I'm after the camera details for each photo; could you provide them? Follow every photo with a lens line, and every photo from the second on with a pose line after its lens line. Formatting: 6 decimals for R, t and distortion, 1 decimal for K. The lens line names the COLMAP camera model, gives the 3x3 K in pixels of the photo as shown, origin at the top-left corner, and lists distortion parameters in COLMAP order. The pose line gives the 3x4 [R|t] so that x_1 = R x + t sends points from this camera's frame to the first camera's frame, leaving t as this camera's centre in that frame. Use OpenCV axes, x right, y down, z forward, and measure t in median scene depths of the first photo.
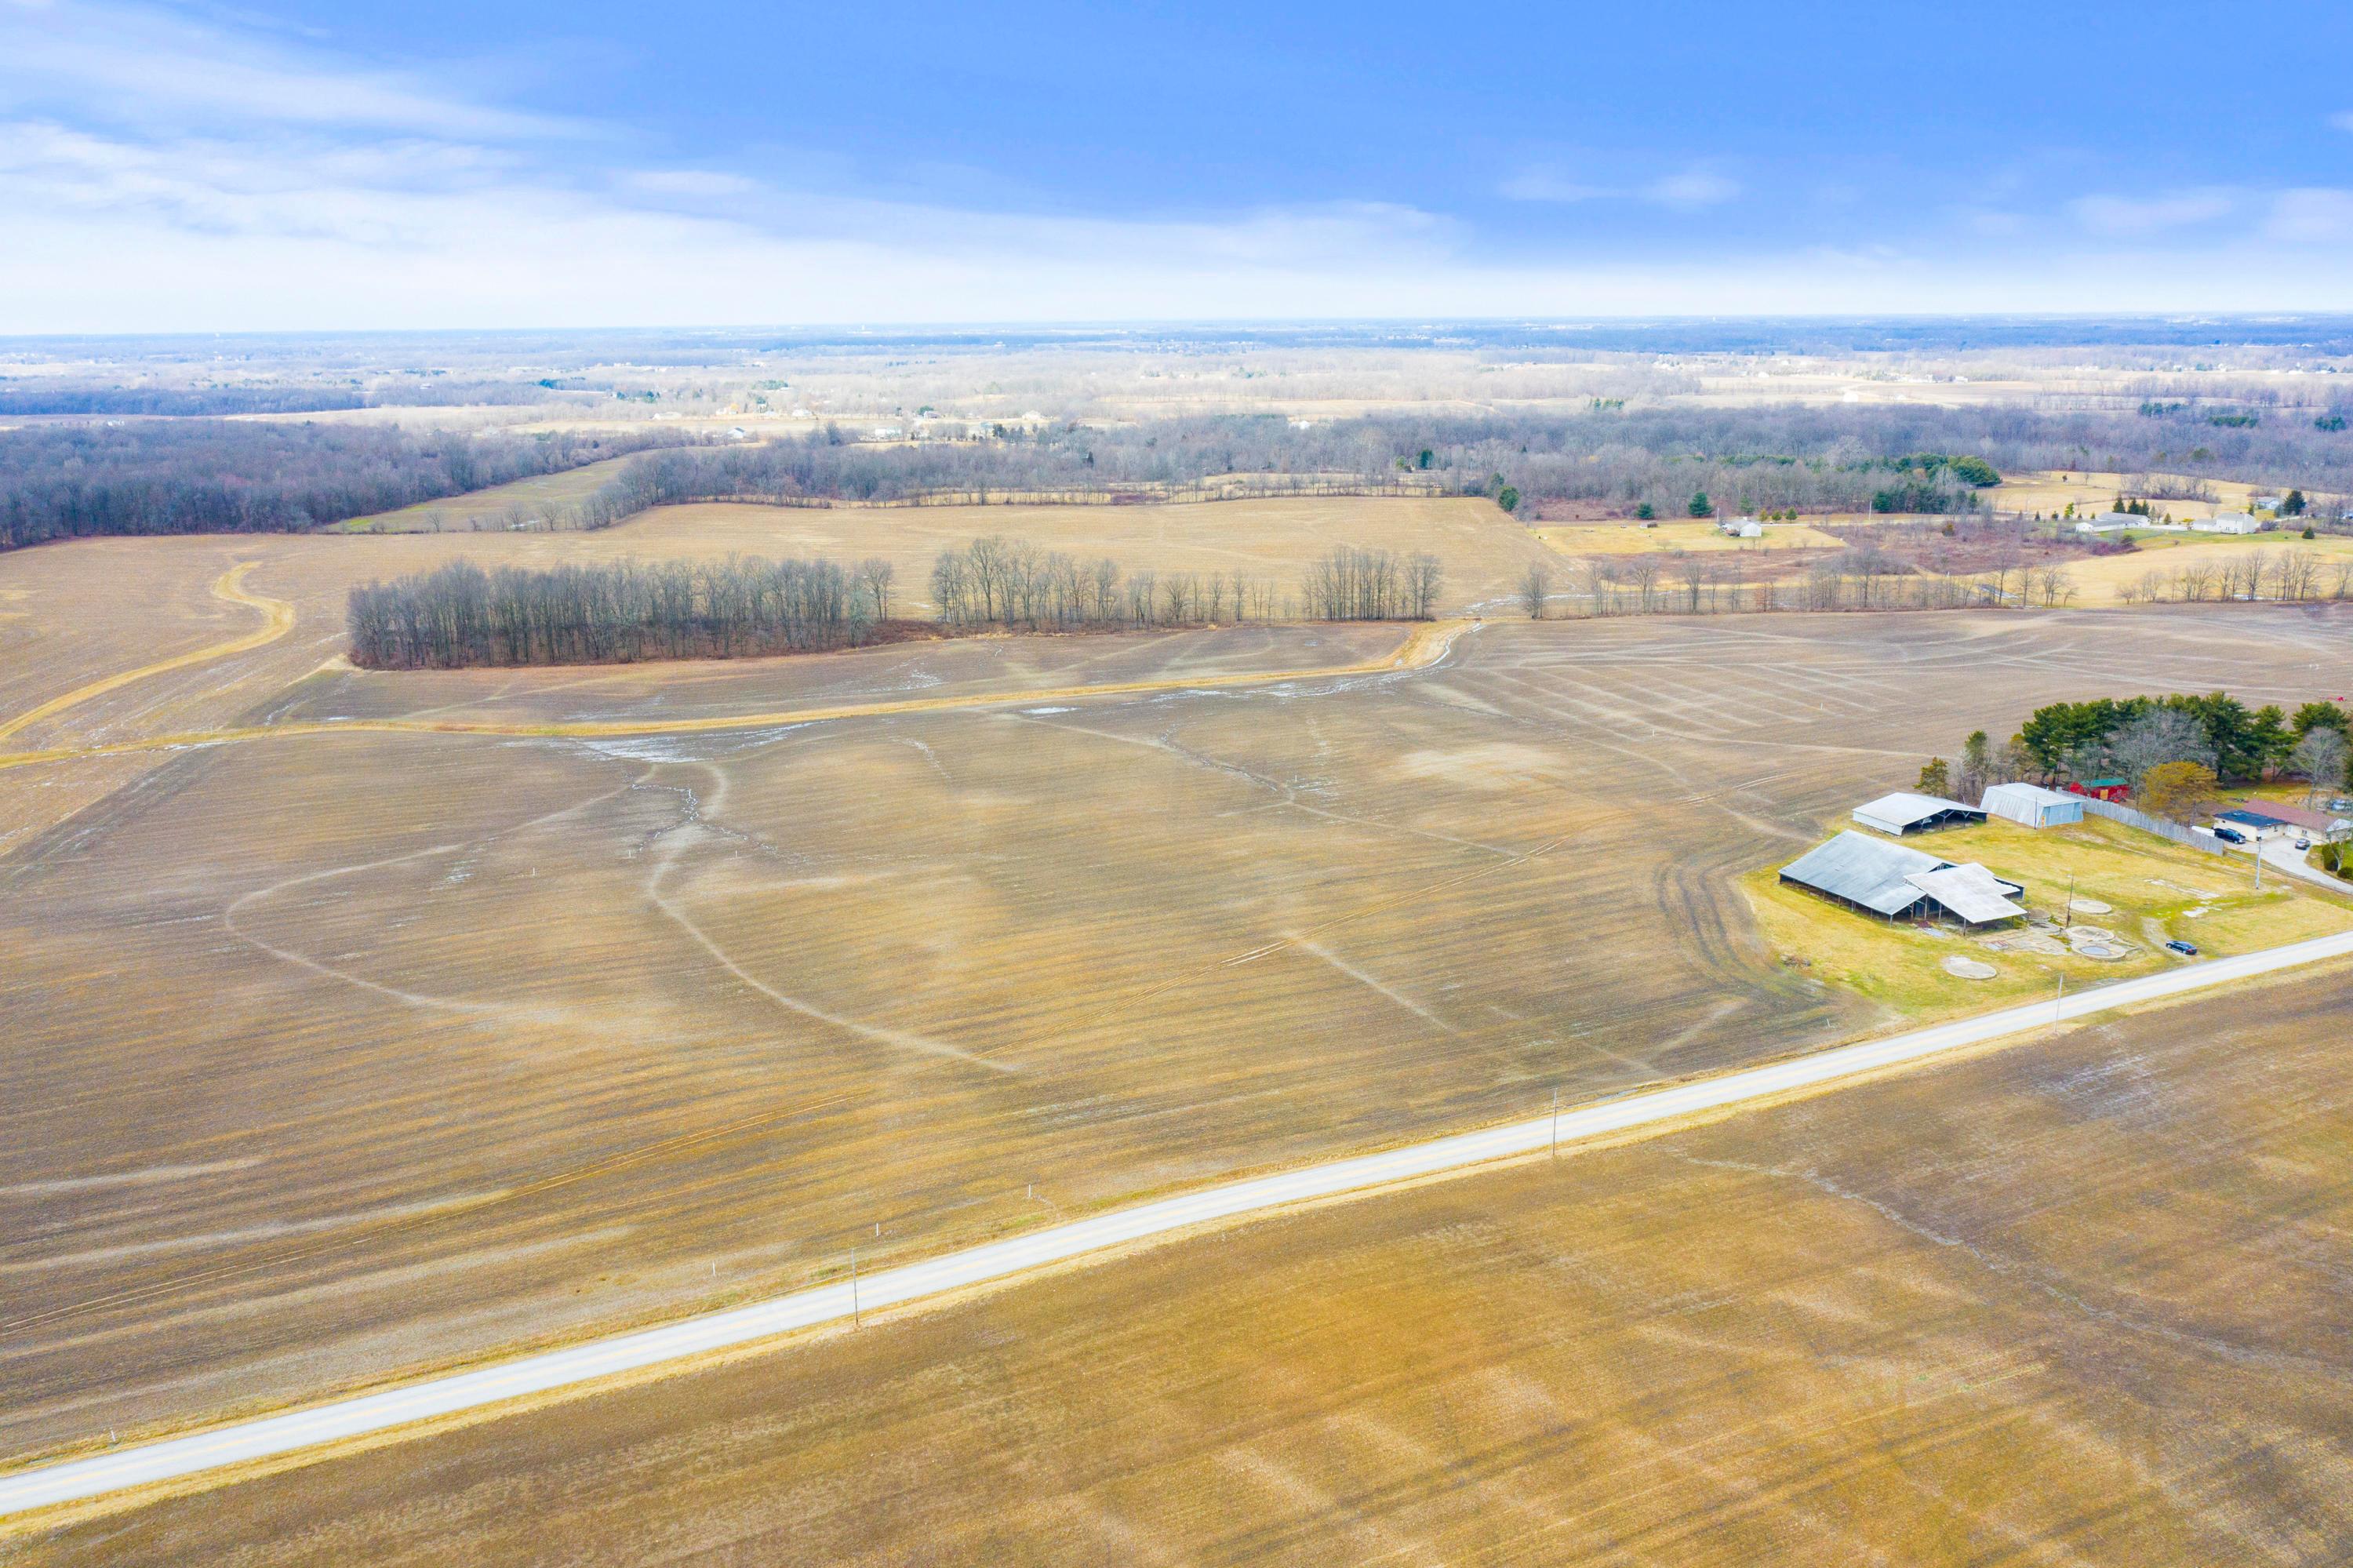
lens RADIAL K [[1875.0, 0, 1176.5], [0, 1875.0, 784.0], [0, 0, 1]] dist [-0.018542, 0.001177]
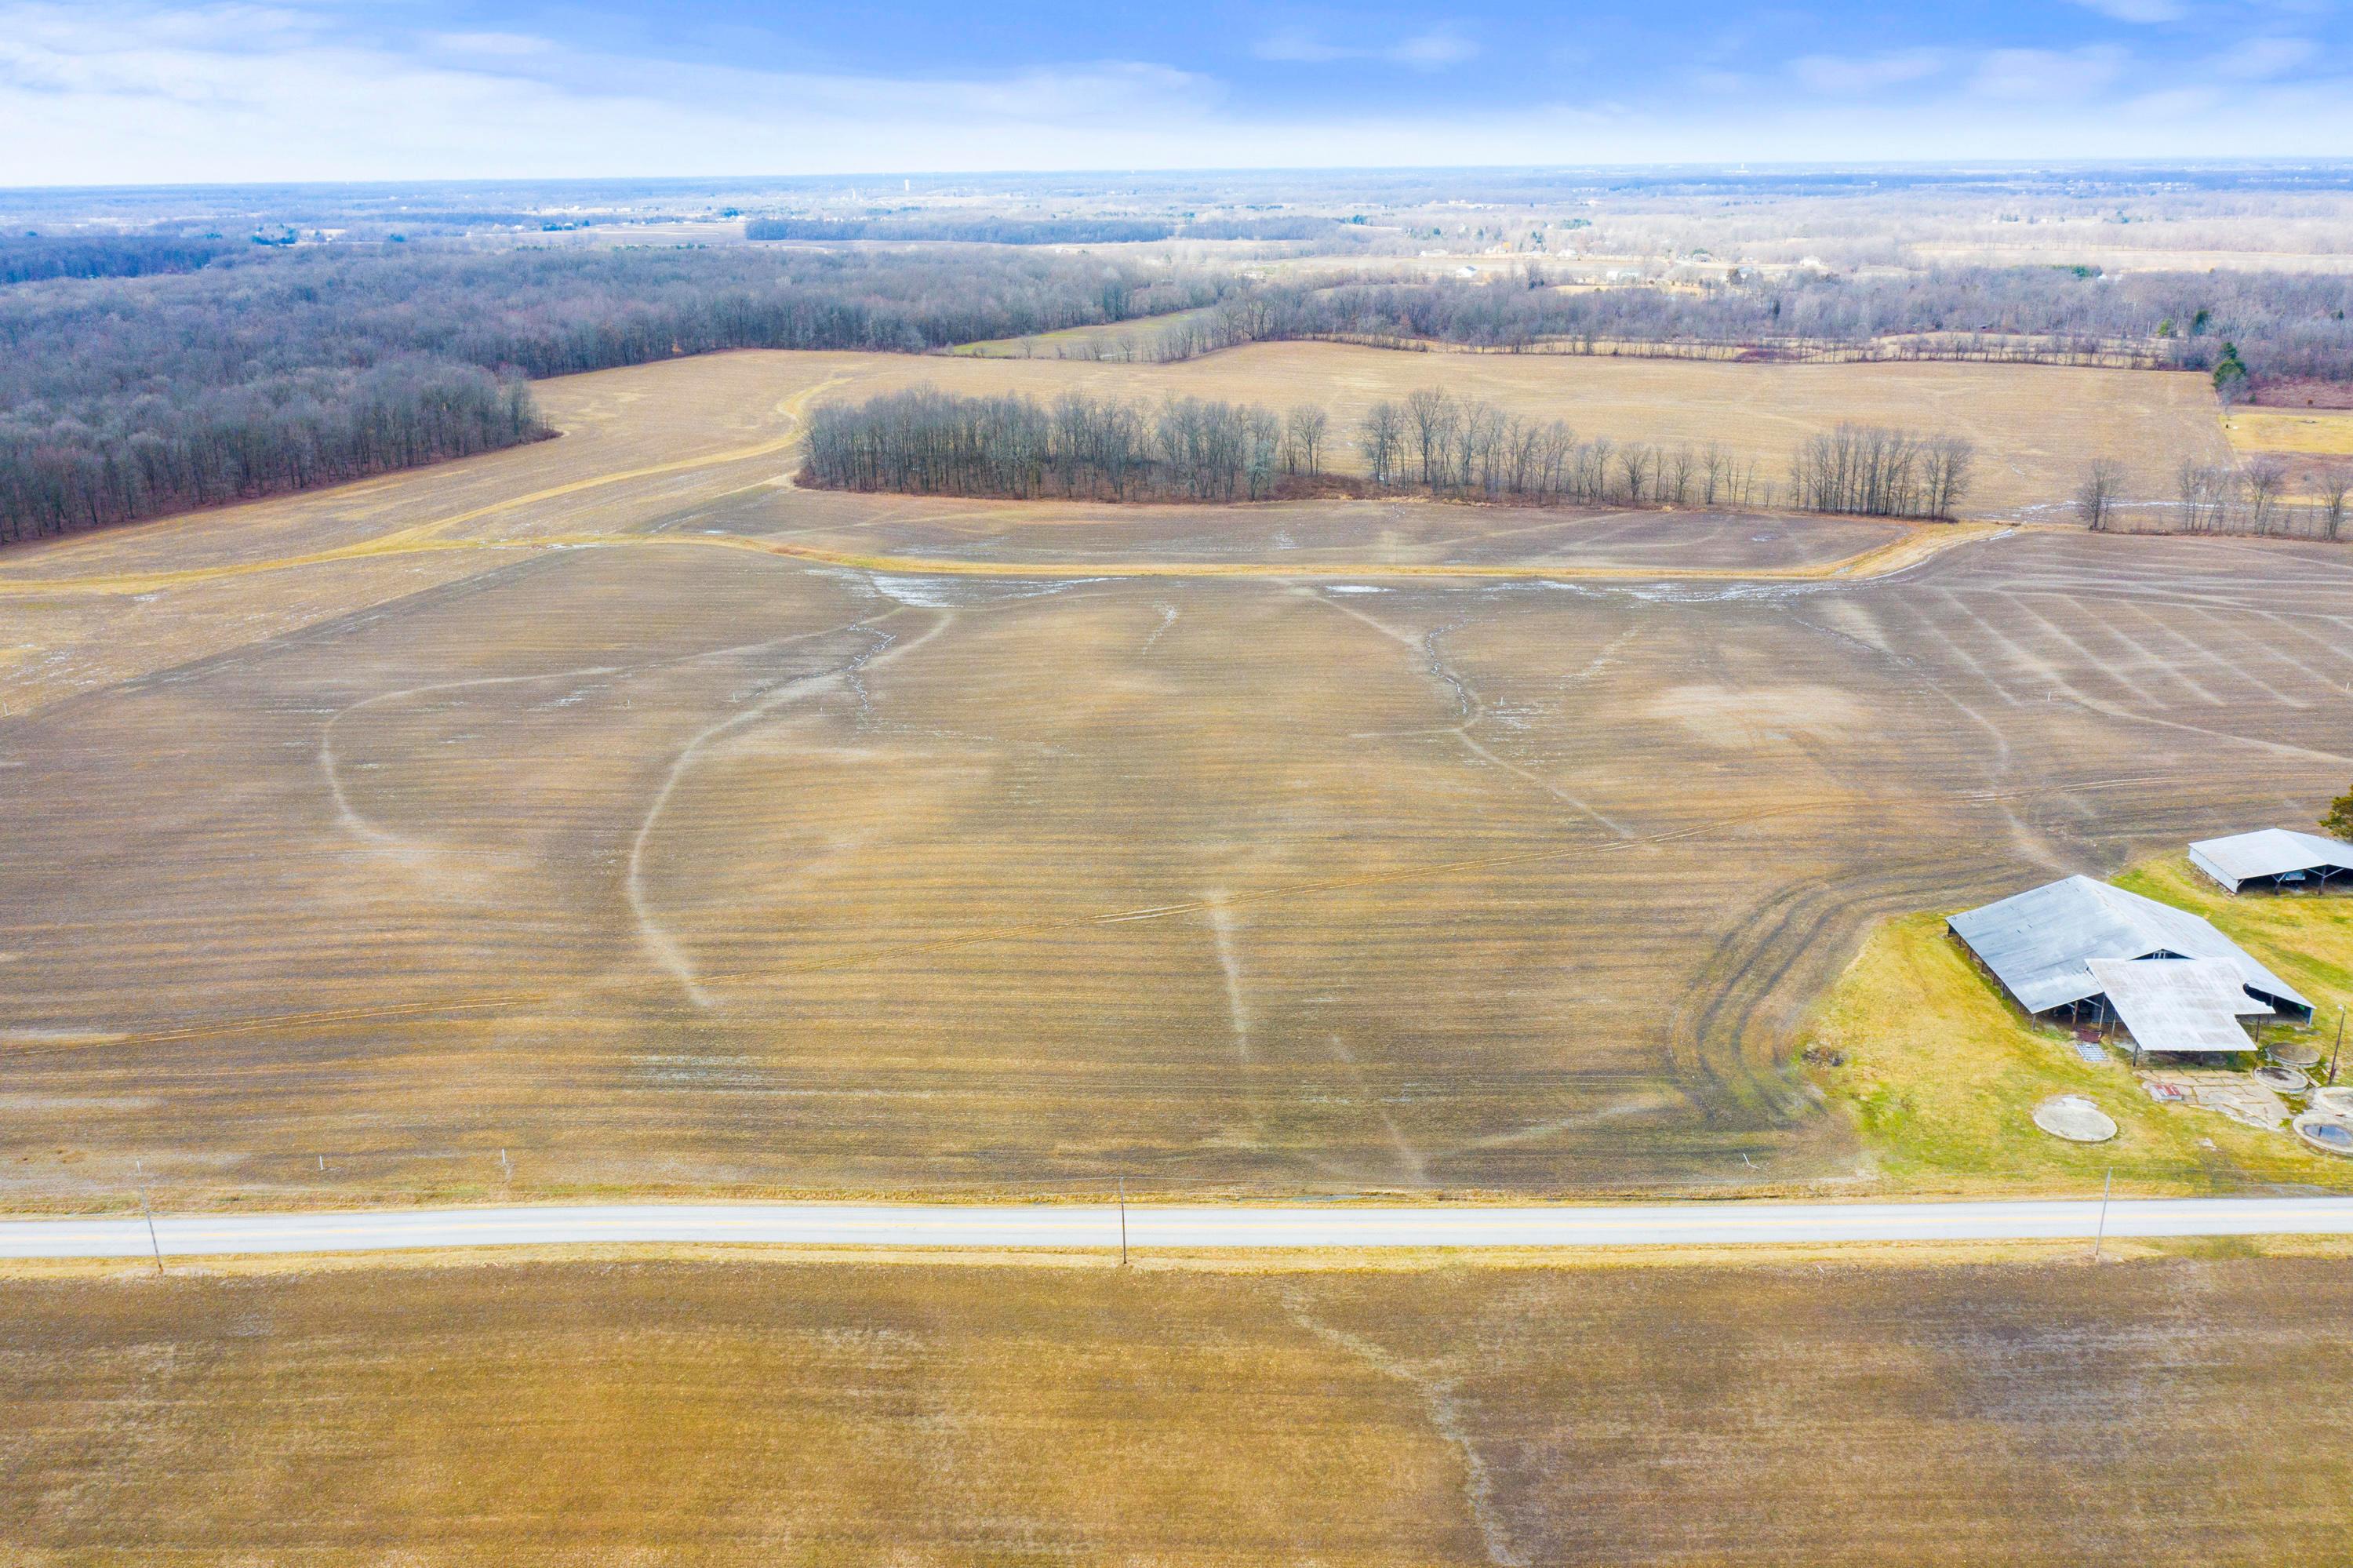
lens RADIAL K [[1883.9, 0, 1171.6], [0, 1883.9, 713.7], [0, 0, 1]] dist [-0.010680, -0.001909]
pose [[0.897855, 0.122384, -0.422940, 0.393447], [-0.103693, 0.992349, 0.067022, -0.052372], [0.427906, -0.016320, 0.903676, 0.269354]]
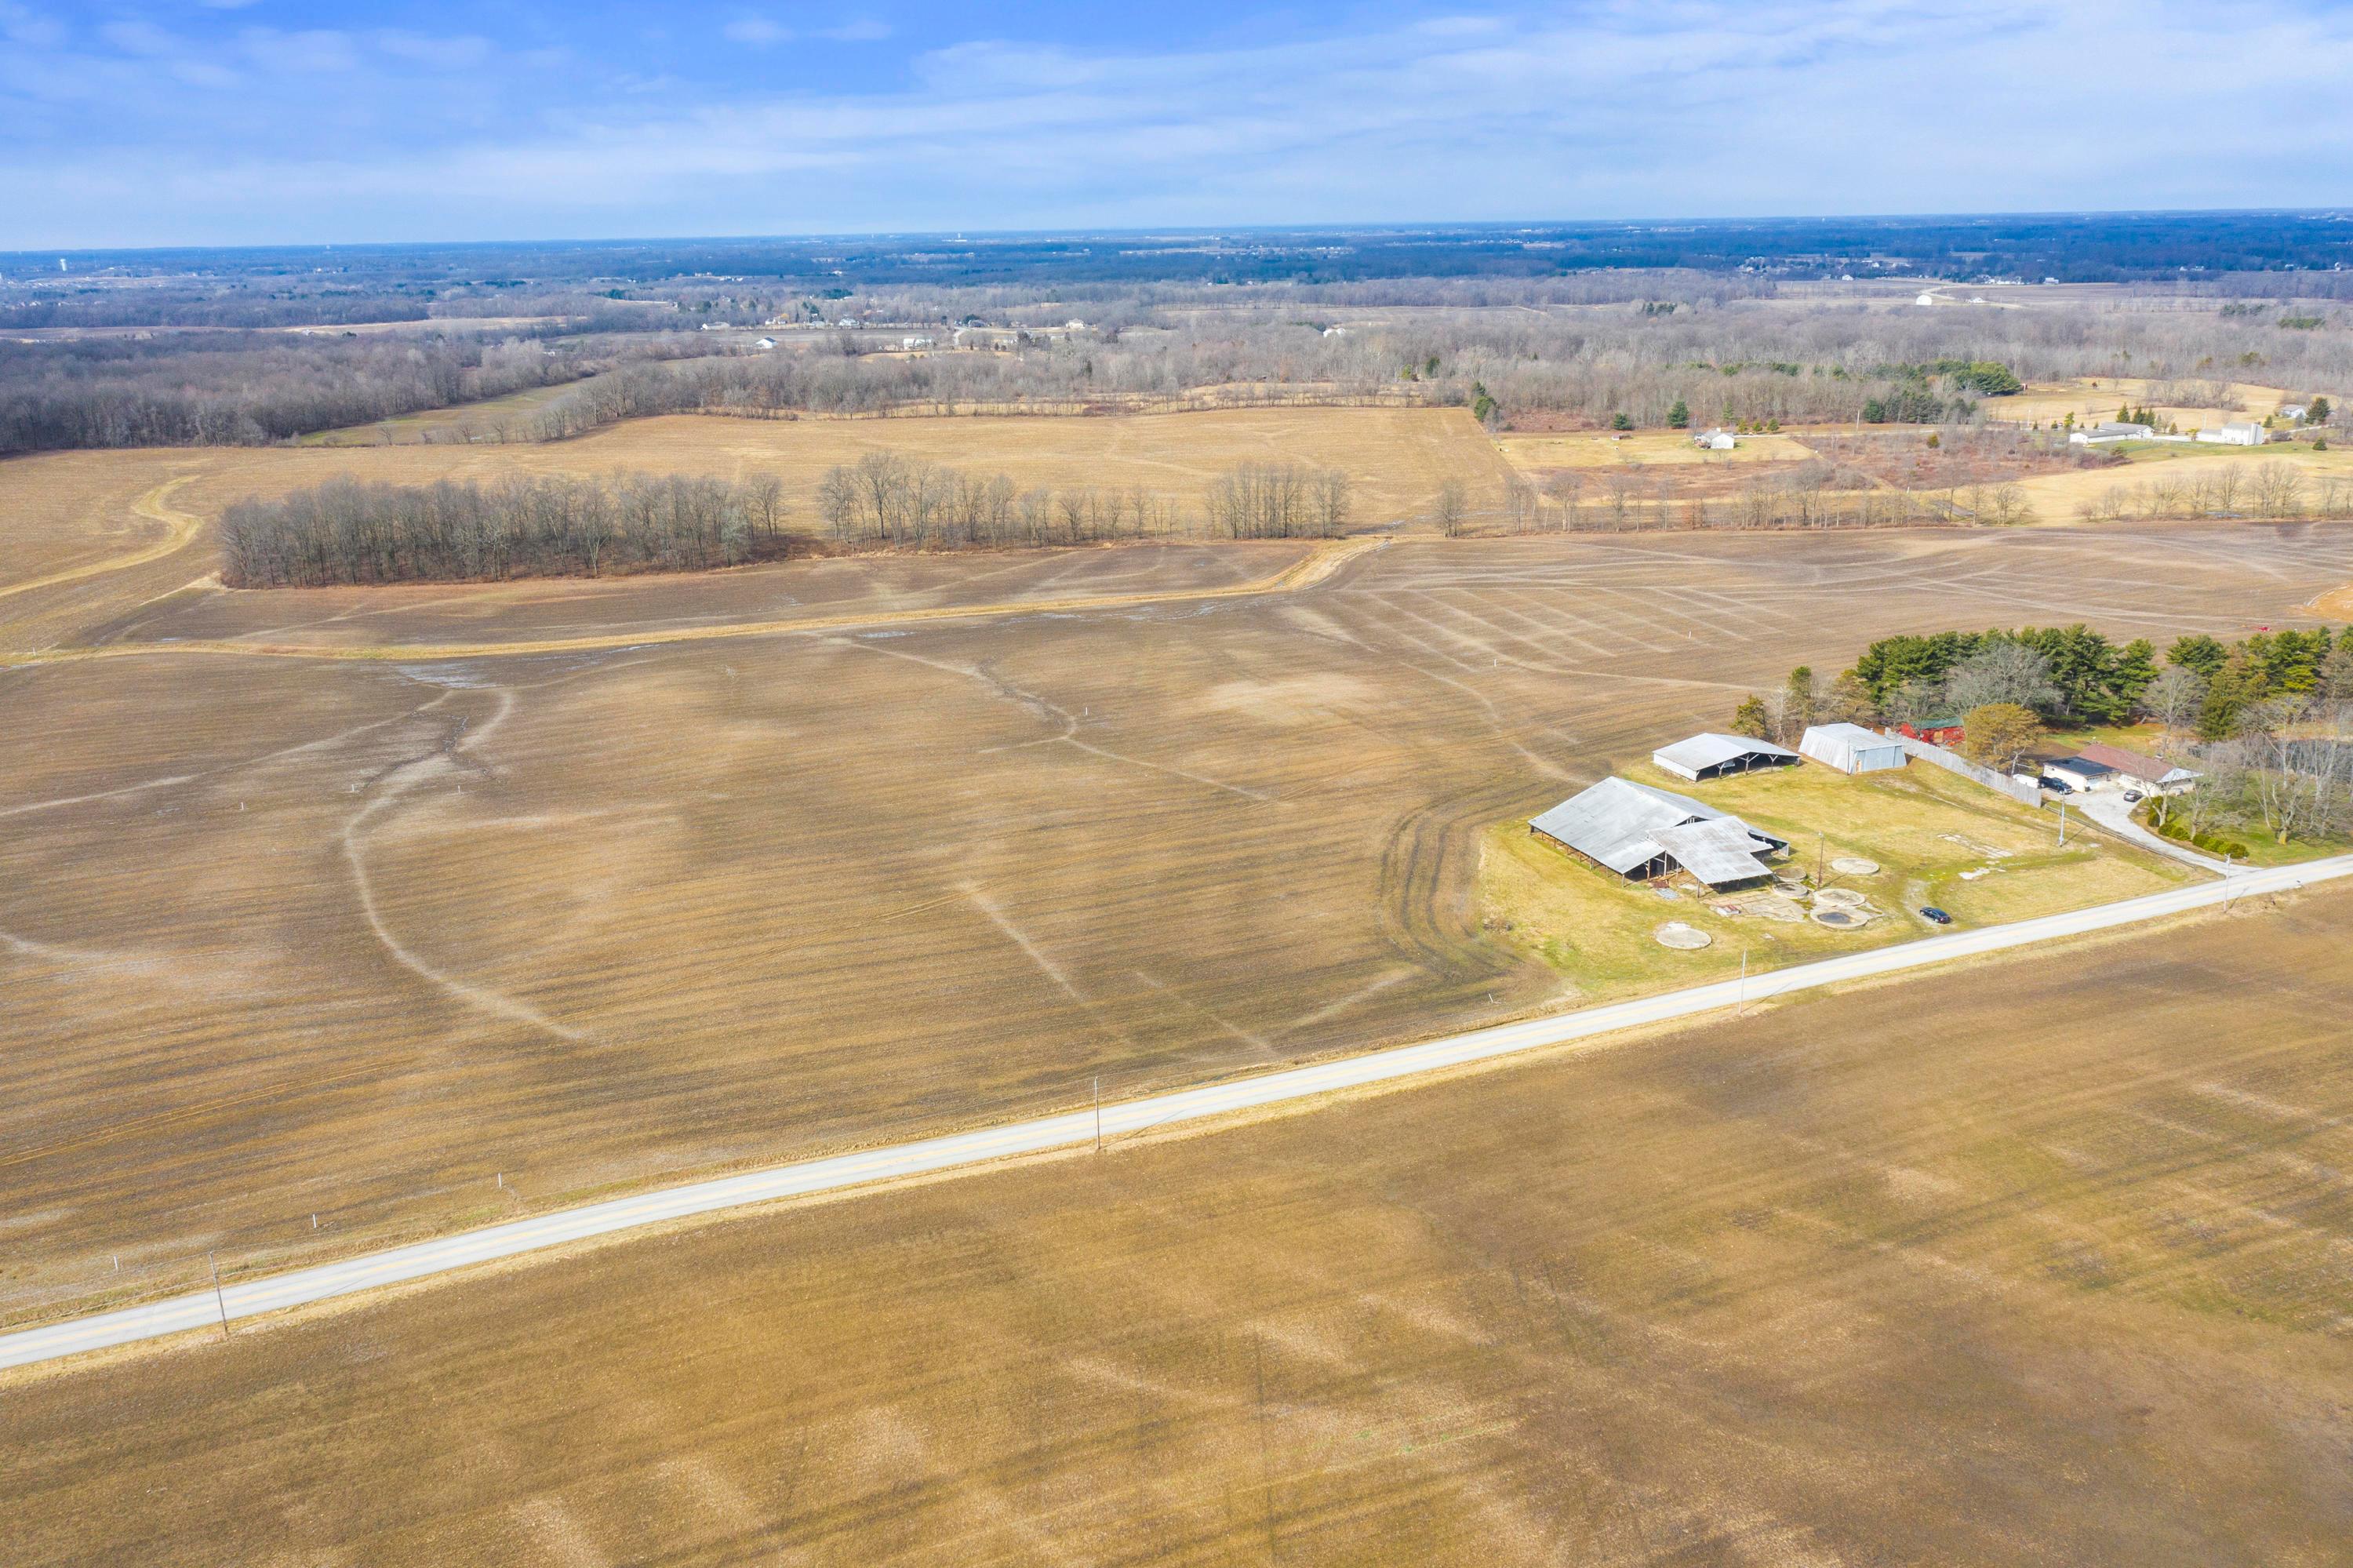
lens RADIAL K [[1873.6, 0, 1174.1], [0, 1873.6, 732.8], [0, 0, 1]] dist [-0.011894, 0.004794]
pose [[0.998363, 0.007563, -0.056690, 0.224490], [-0.006332, 0.999741, 0.021866, -0.017977], [0.056840, -0.021471, 0.998152, 0.080584]]
